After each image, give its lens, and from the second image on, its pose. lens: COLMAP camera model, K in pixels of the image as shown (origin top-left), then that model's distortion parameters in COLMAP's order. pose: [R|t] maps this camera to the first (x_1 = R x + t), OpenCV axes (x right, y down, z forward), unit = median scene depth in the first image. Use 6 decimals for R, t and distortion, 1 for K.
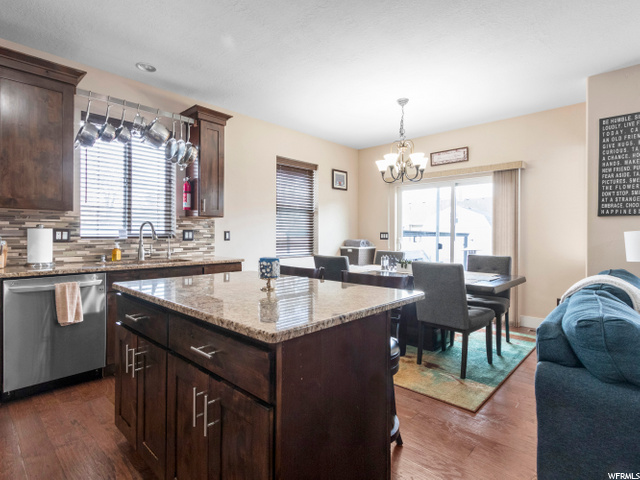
lens RADIAL K [[345.1, 0, 323.5], [0, 345.1, 230.7], [0, 0, 1]] dist [0.005007, -0.000224]
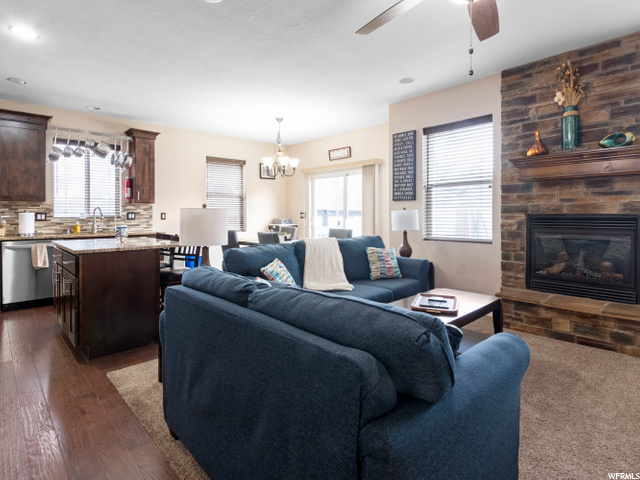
lens RADIAL K [[345.1, 0, 314.4], [0, 345.1, 212.3], [0, 0, 1]] dist [0.005007, -0.000224]
pose [[0.998040, -0.008506, -0.062000, 0.556091], [0.008838, 0.999948, 0.005079, -0.003593], [0.061953, -0.005617, 0.998063, -0.477730]]
